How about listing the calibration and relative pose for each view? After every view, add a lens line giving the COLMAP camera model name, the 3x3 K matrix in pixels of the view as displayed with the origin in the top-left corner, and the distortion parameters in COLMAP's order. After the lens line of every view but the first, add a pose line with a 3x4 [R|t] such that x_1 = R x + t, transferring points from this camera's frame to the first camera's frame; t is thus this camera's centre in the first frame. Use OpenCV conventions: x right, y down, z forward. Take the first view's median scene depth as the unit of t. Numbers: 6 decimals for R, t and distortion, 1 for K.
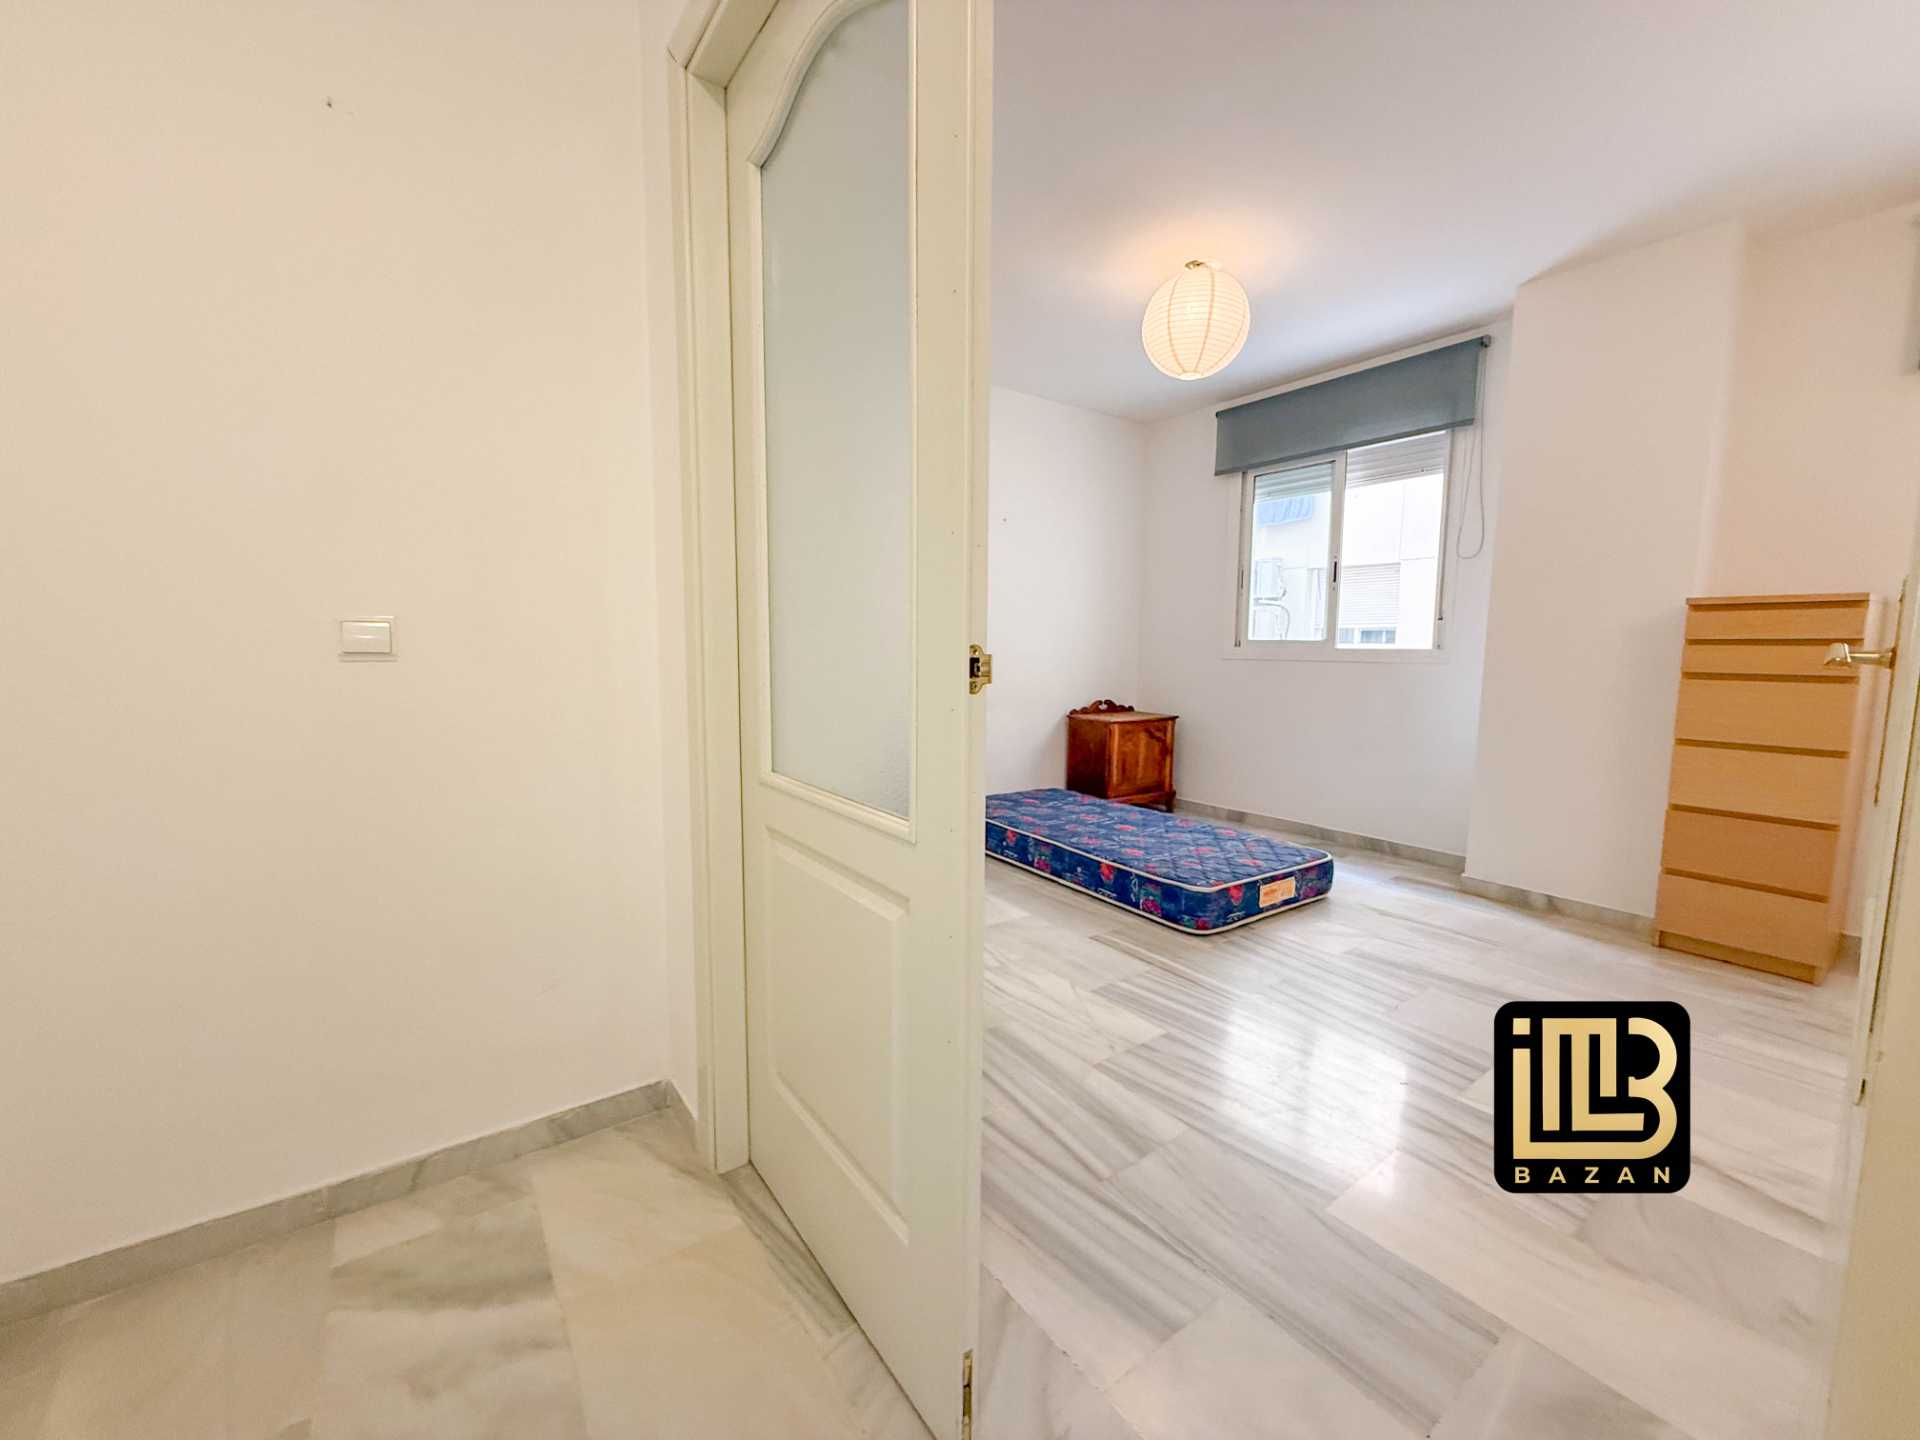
lens RADIAL K [[763.6, 0, 964.7], [0, 763.6, 718.2], [0, 0, 1]] dist [0.000505, -0.000031]
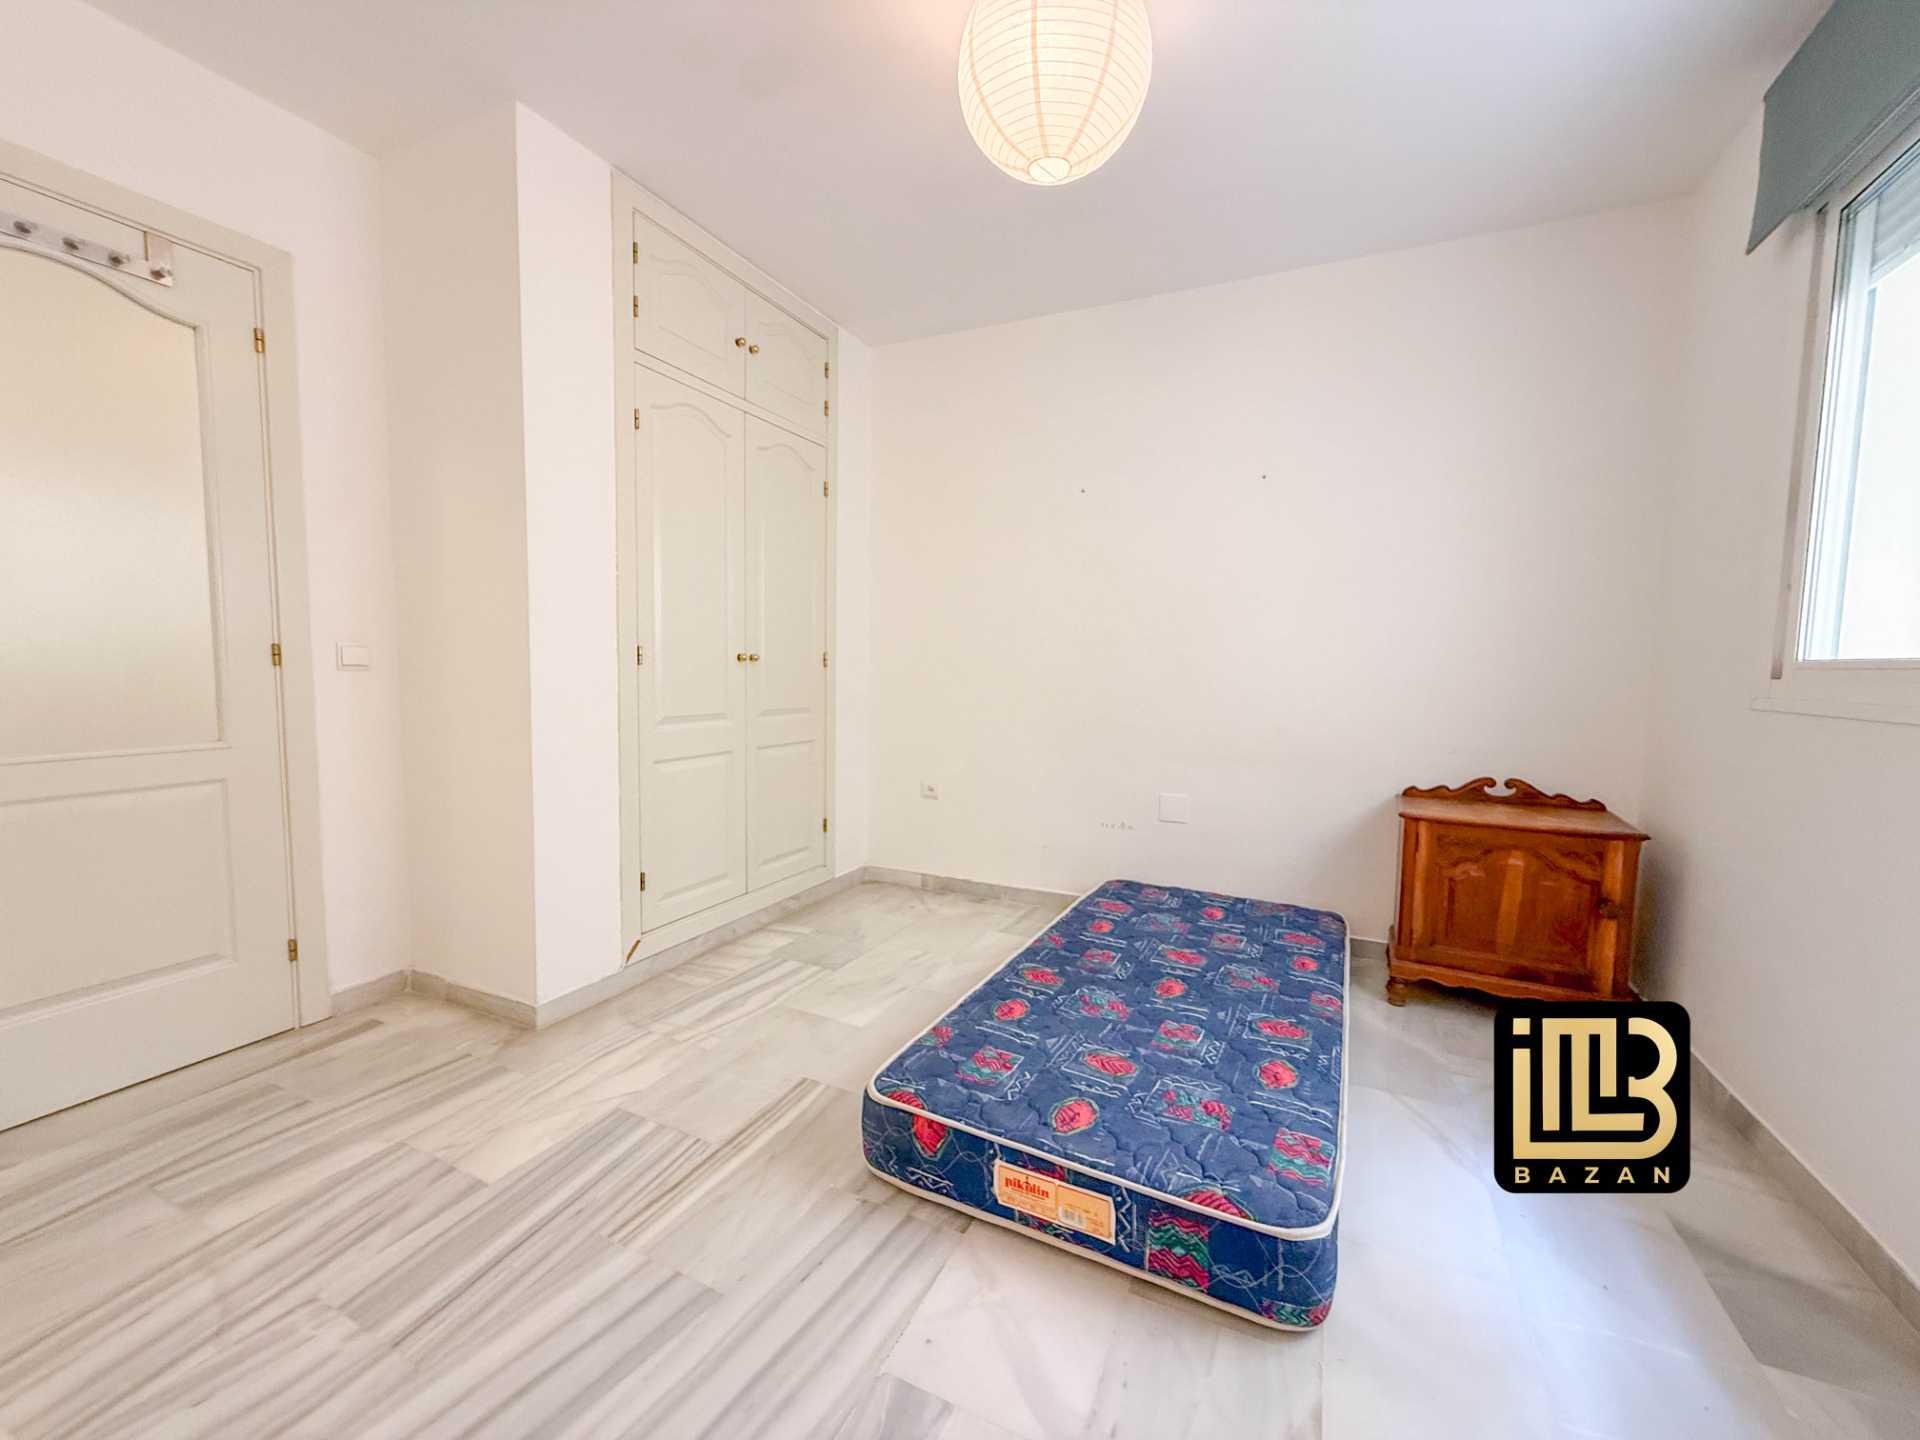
lens RADIAL K [[763.6, 0, 963.0], [0, 763.6, 724.2], [0, 0, 1]] dist [0.000505, -0.000031]
pose [[0.474143, 0.071743, -0.877520, 0.779228], [-0.098623, 0.994730, 0.028037, -0.066655], [0.874907, 0.073250, 0.478720, 0.721722]]
